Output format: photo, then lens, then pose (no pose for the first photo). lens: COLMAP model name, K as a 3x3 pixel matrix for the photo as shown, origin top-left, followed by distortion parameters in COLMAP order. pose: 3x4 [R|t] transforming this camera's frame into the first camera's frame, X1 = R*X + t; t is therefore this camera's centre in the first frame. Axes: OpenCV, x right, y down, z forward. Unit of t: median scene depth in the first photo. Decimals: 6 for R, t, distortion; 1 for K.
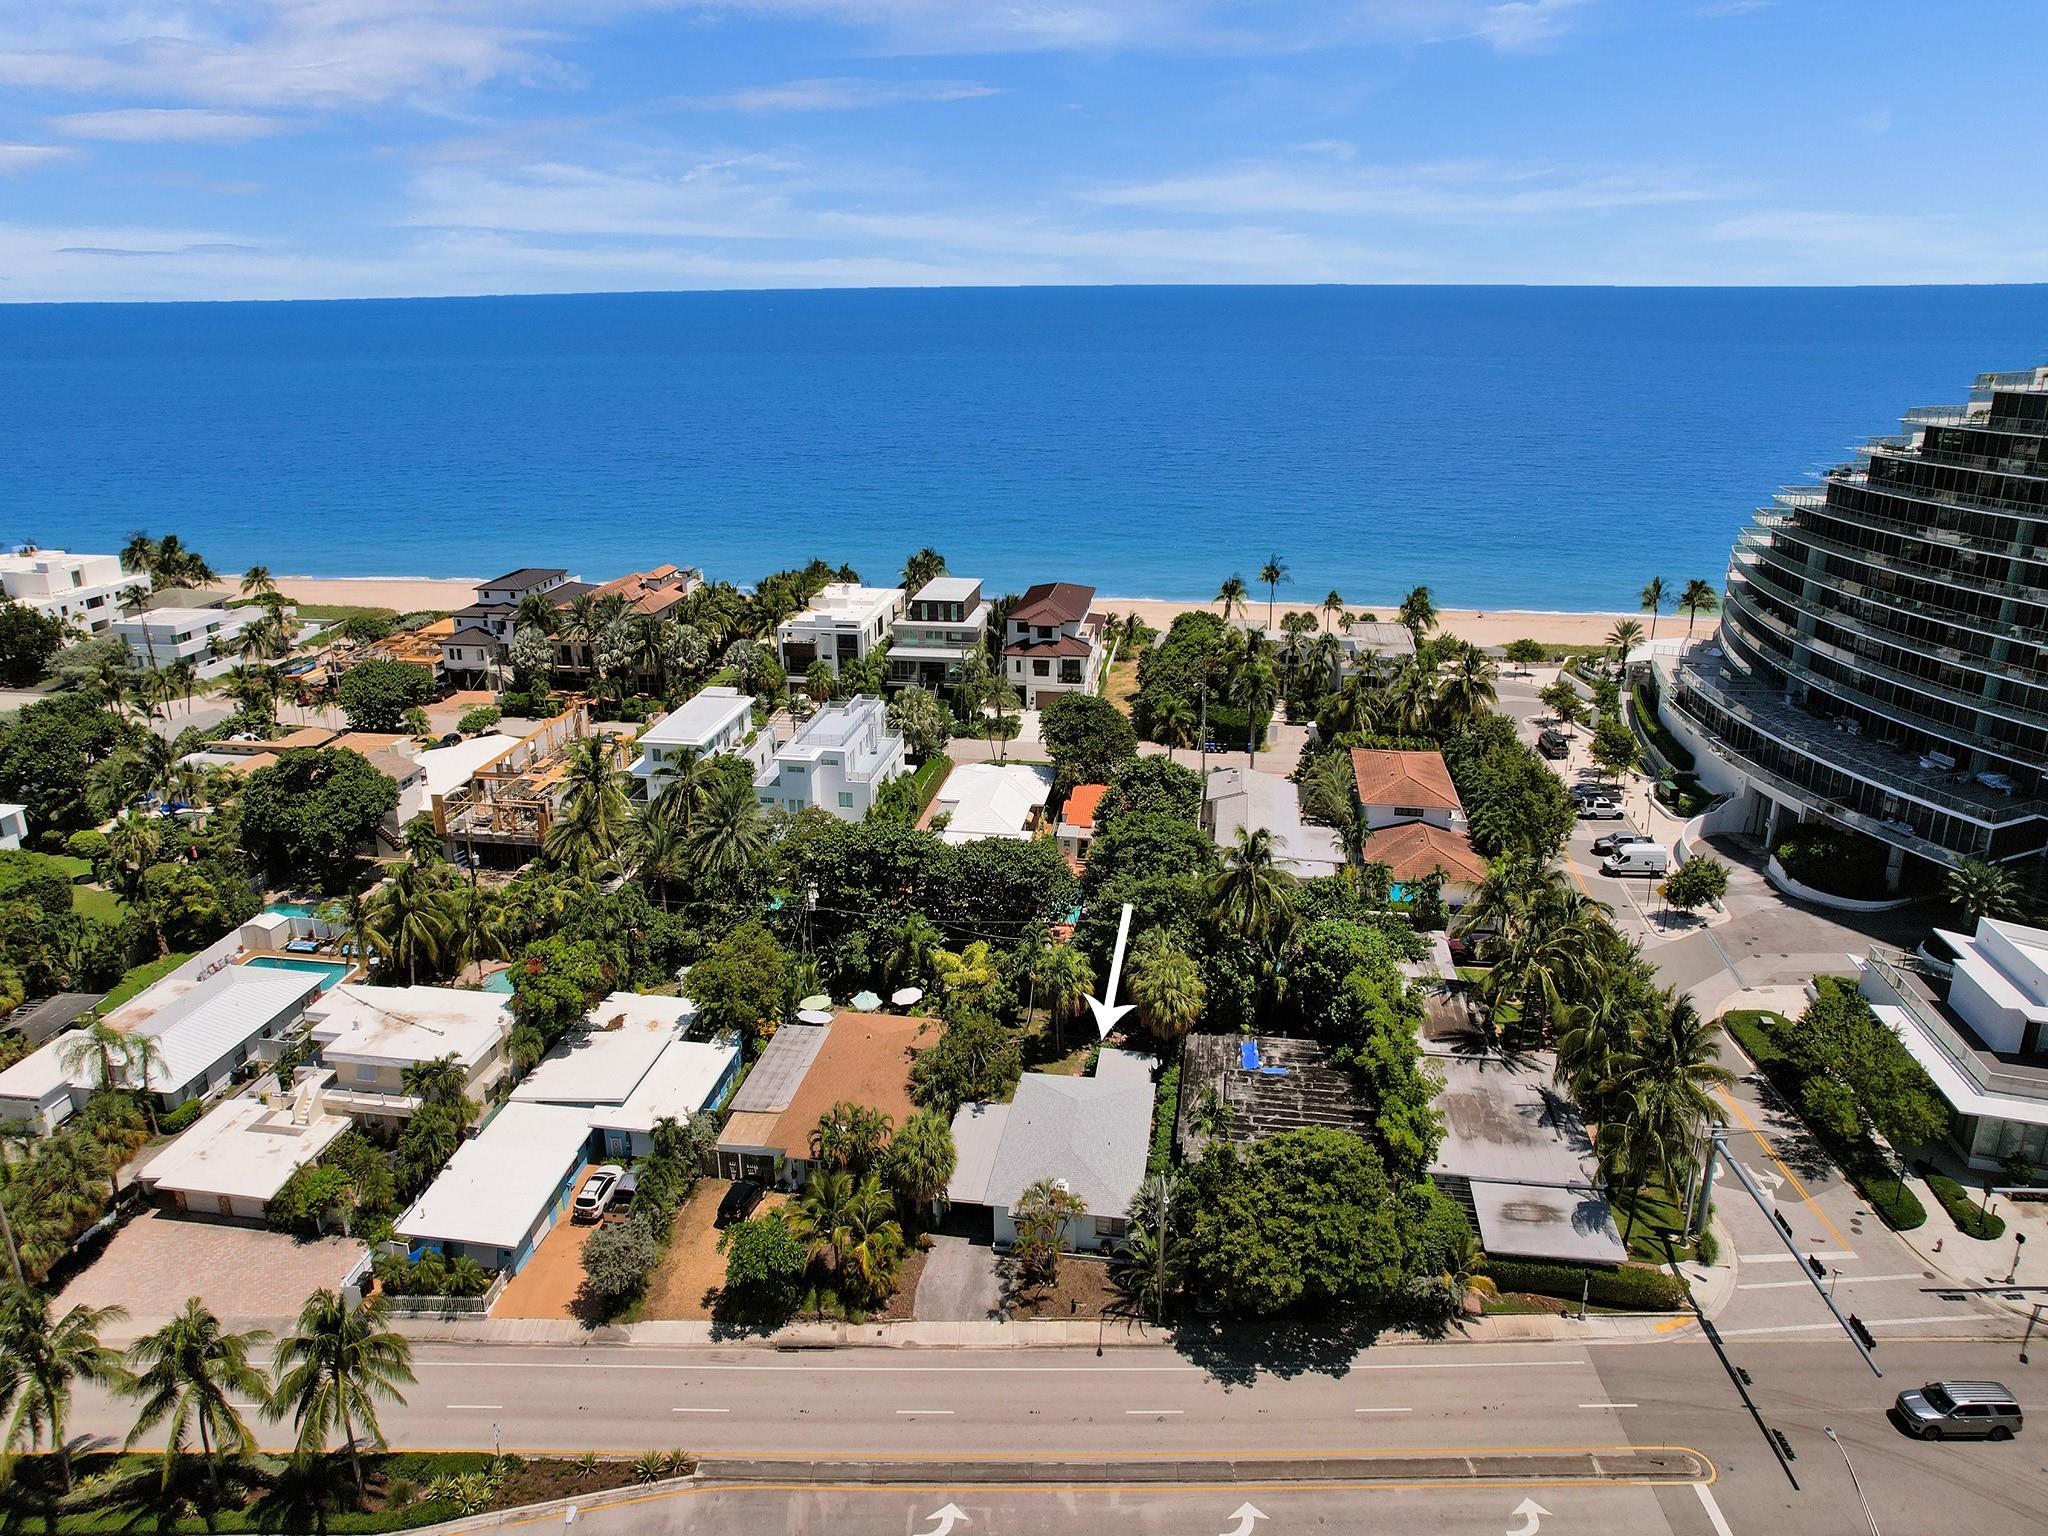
lens RADIAL K [[1362.2, 0, 1020.9], [0, 1362.2, 706.5], [0, 0, 1]] dist [-0.083611, 0.067704]
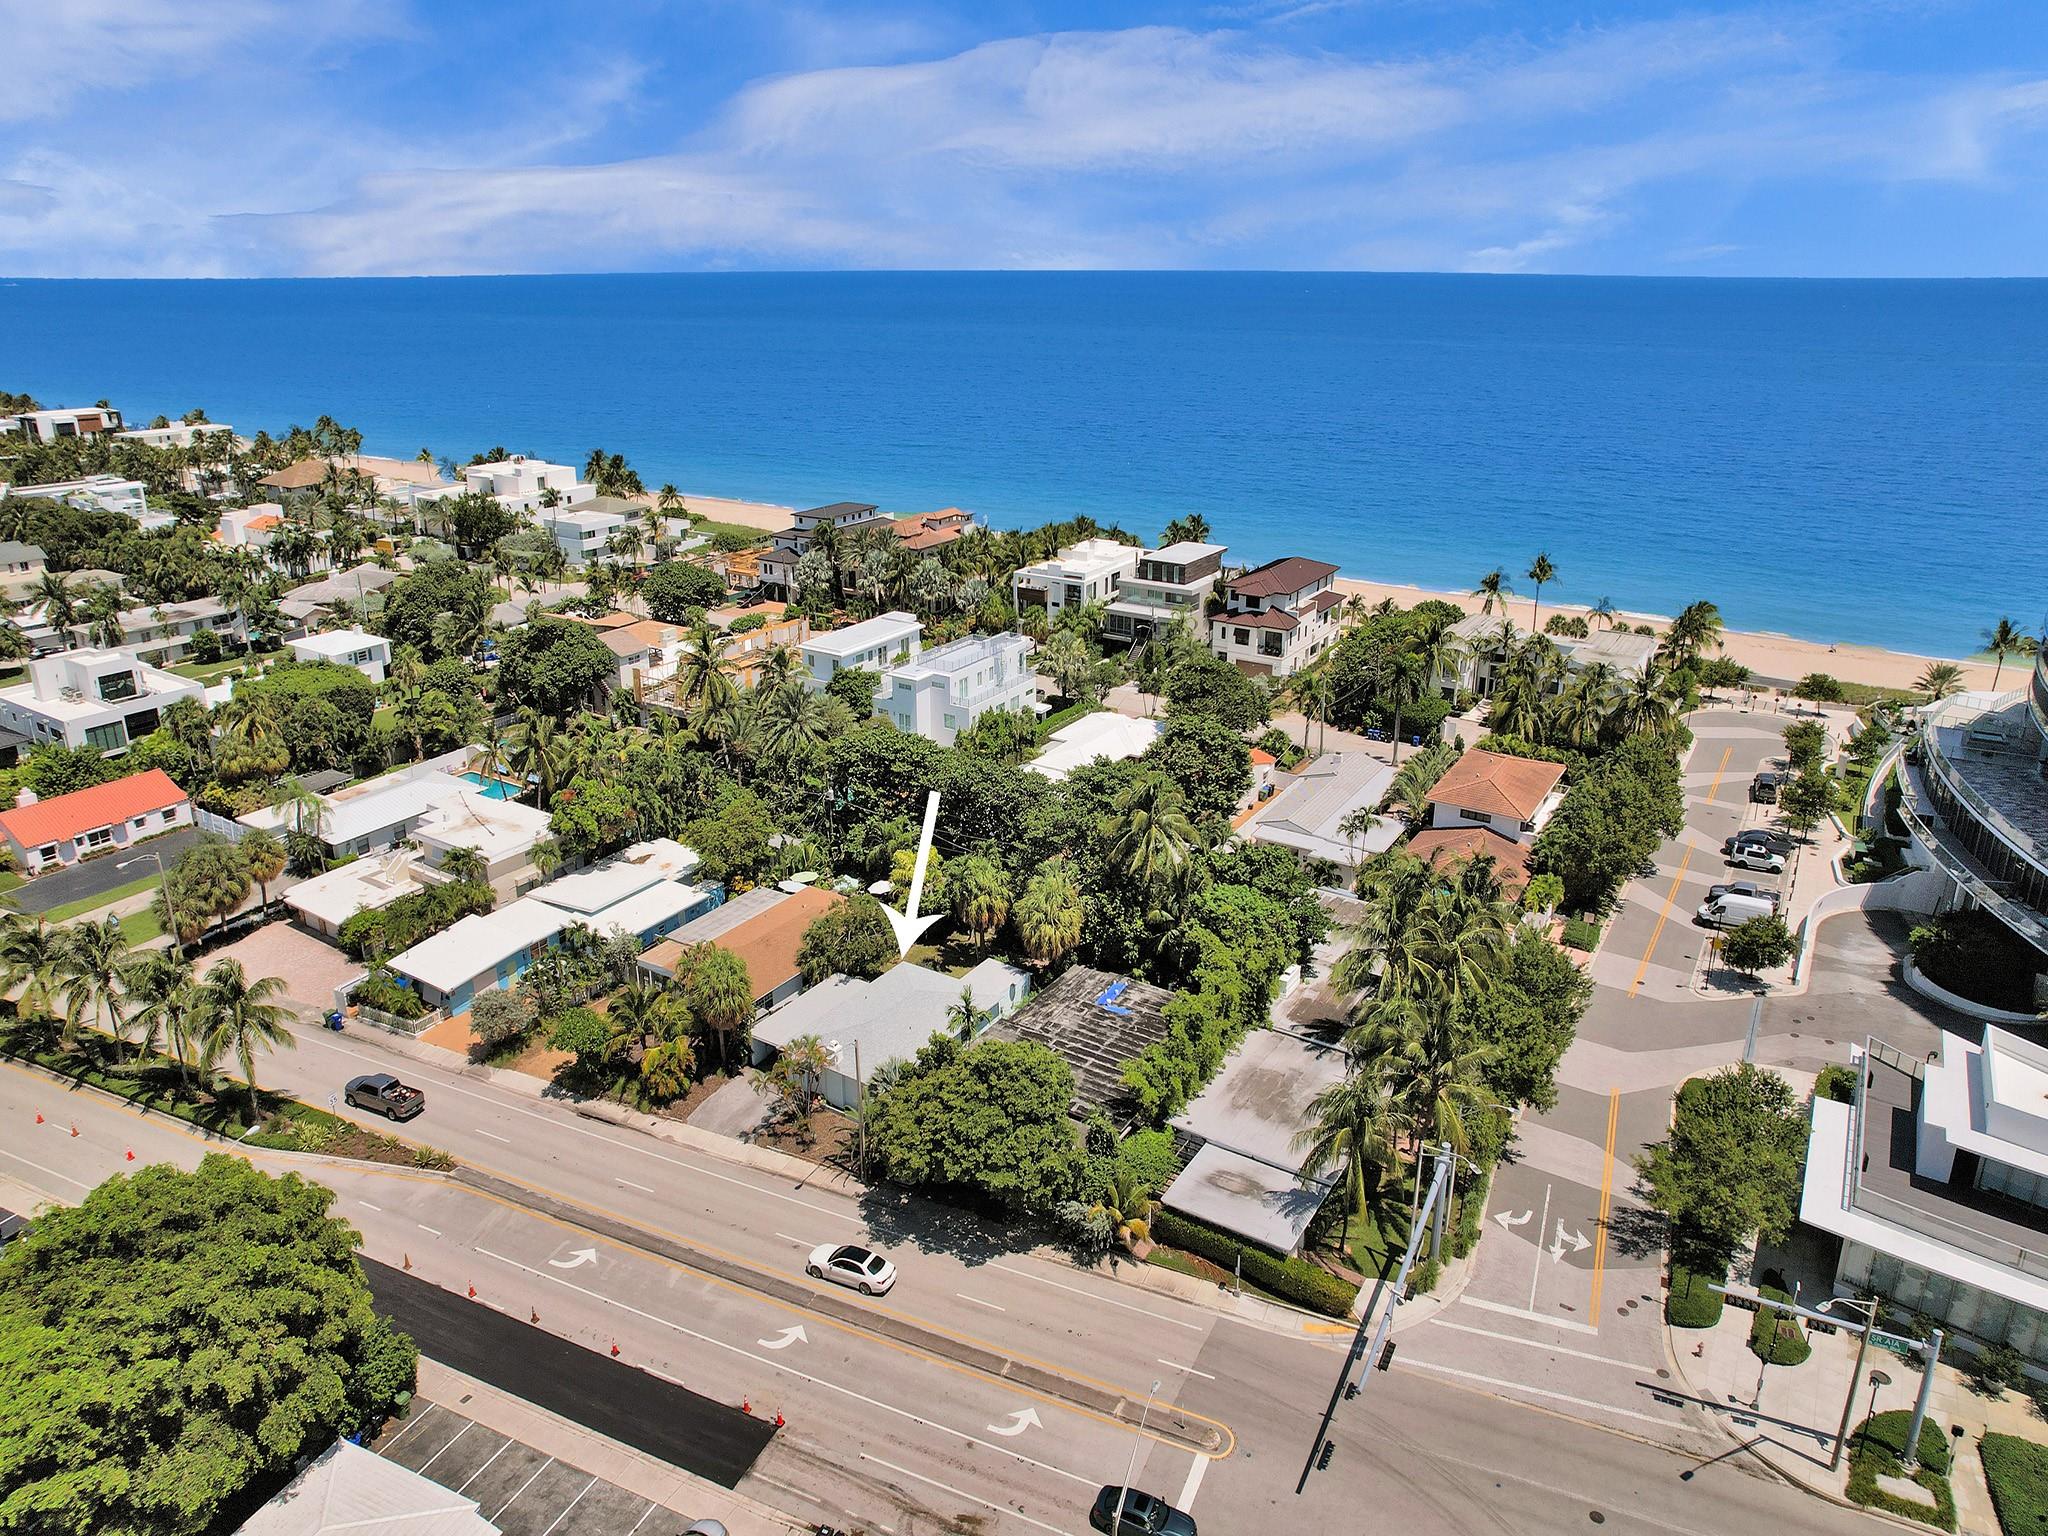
lens RADIAL K [[1362.2, 0, 1020.9], [0, 1362.2, 706.5], [0, 0, 1]] dist [-0.083611, 0.067704]
pose [[0.914669, 0.134948, -0.381011, 0.488957], [-0.130305, 0.990742, 0.038089, 0.011412], [0.382623, 0.014809, 0.923786, 0.016299]]
